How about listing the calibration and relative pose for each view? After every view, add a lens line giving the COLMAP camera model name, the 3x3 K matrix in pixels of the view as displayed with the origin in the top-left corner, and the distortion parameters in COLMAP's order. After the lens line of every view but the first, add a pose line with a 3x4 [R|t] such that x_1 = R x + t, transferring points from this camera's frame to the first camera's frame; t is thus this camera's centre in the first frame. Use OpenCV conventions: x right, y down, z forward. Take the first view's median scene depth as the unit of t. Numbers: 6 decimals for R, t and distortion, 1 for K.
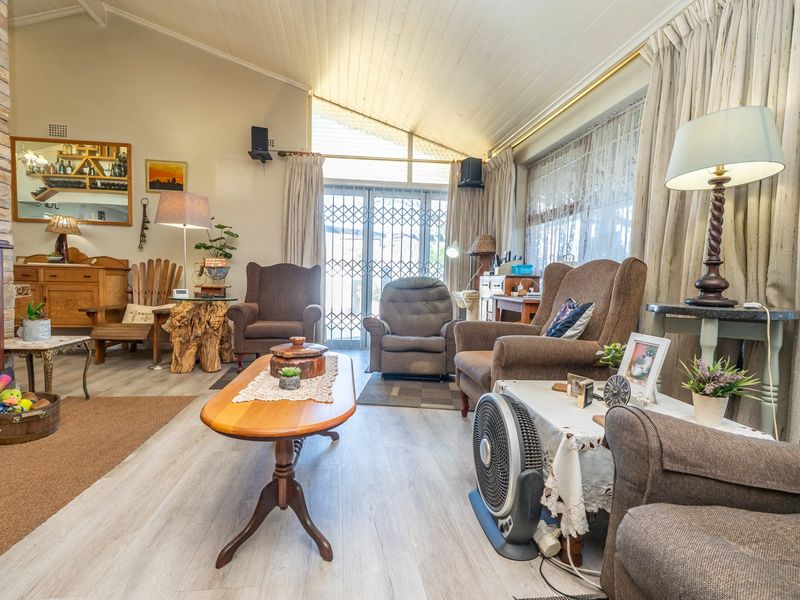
lens RADIAL K [[380.4, 0, 390.3], [0, 380.4, 301.0], [0, 0, 1]] dist [0.002168, 0.000843]
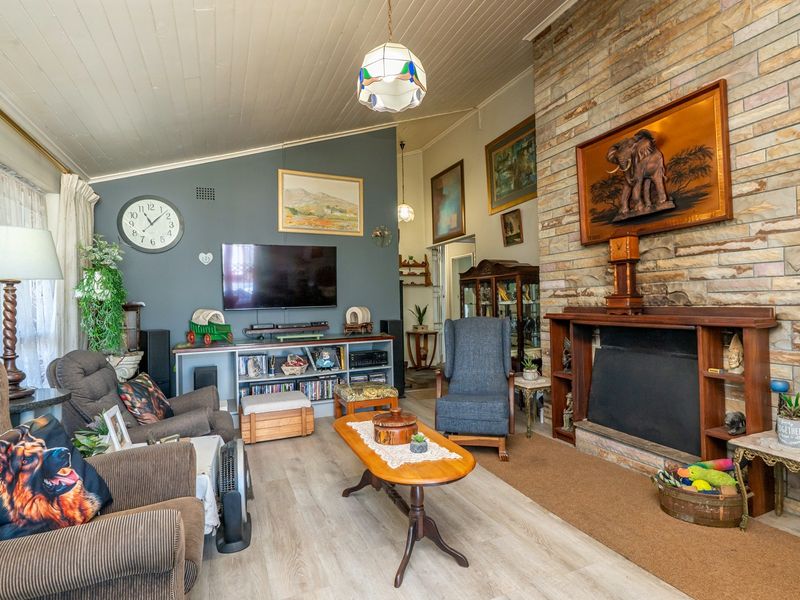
lens RADIAL K [[433.0, 0, 408.1], [0, 433.0, 297.2], [0, 0, 1]] dist [-0.002561, -0.000197]
pose [[-0.962634, -0.000985, -0.270803, 0.037306], [-0.010736, 0.999346, 0.034531, -0.132946], [0.270592, 0.036148, -0.962015, 1.012096]]
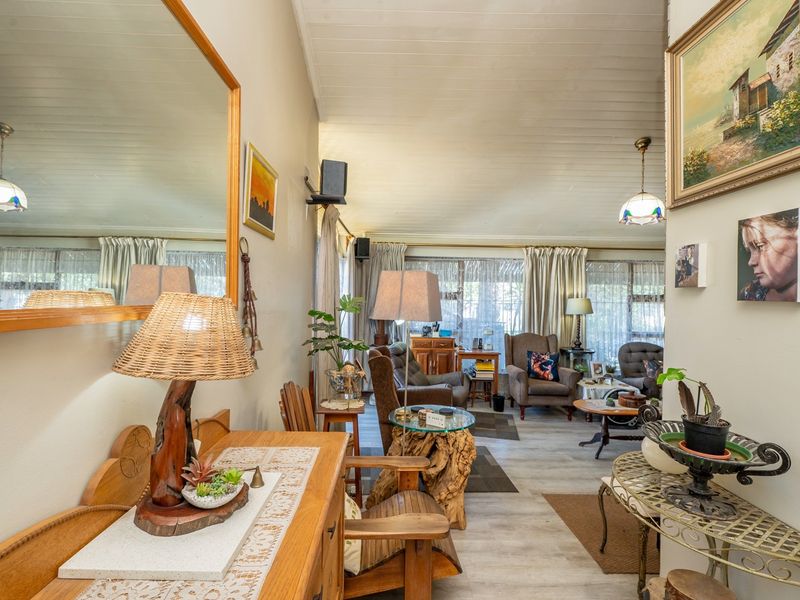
lens RADIAL K [[377.3, 0, 400.0], [0, 377.3, 300.0], [0, 0, 1]] dist [-0.001184, -0.000156]
pose [[0.109505, -0.023867, 0.993700, -1.157416], [0.039147, 0.999040, 0.019682, -0.239058], [-0.993215, 0.036745, 0.110334, 0.924123]]
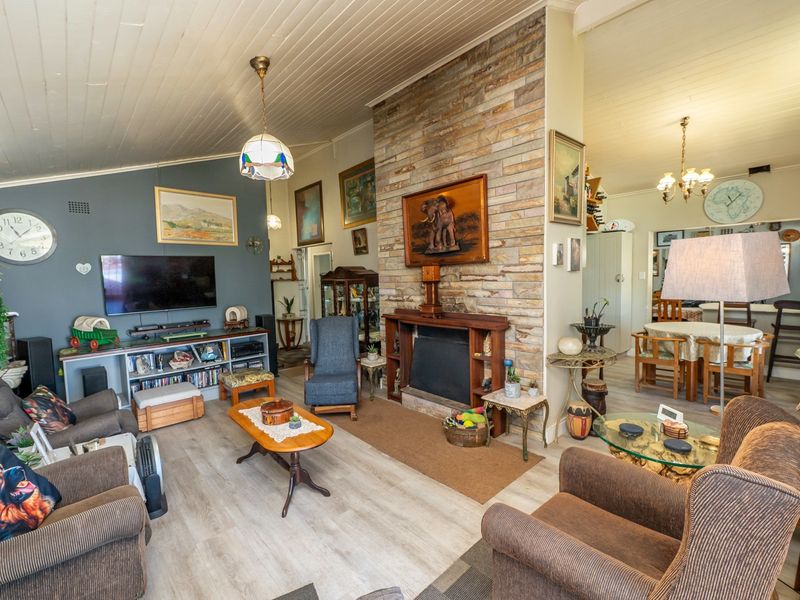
lens RADIAL K [[370.1, 0, 390.9], [0, 370.1, 299.9], [0, 0, 1]] dist [0.001171, -0.000252]
pose [[-0.836470, 0.043972, -0.546245, 0.094855], [-0.014779, 0.994603, 0.102696, -0.231607], [0.547813, 0.093975, -0.831306, 1.149770]]
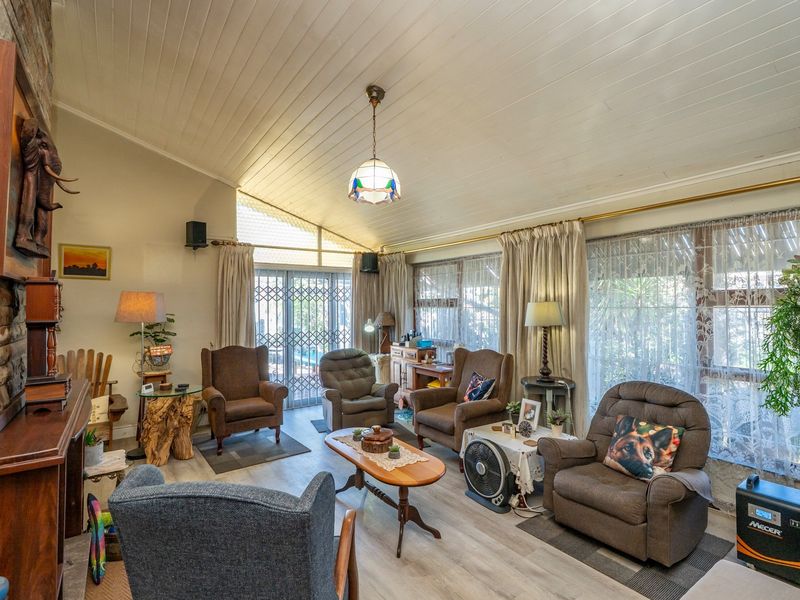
lens RADIAL K [[384.7, 0, 400.0], [0, 384.7, 300.0], [0, 0, 1]] dist [0.002183, 0.000193]
pose [[0.874889, -0.018291, 0.483978, -0.423714], [0.049609, 0.997415, -0.051983, -0.162662], [-0.481776, 0.069489, 0.873535, -0.257941]]
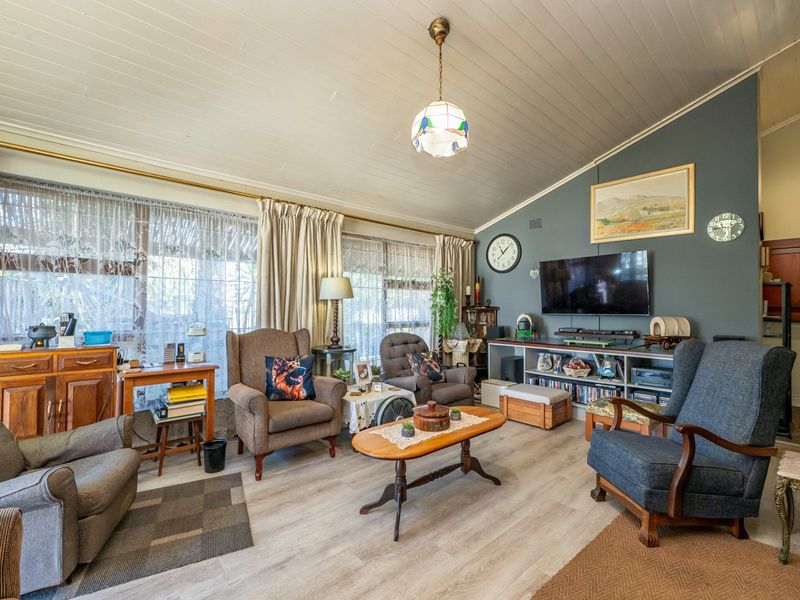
lens RADIAL K [[358.7, 0, 400.0], [0, 358.7, 300.0], [0, 0, 1]] dist [-0.001387, -0.000087]
pose [[-0.553553, -0.003386, 0.832807, -0.584883], [0.031354, 0.999198, 0.024904, -0.147678], [-0.832223, 0.039898, -0.553003, 0.811587]]
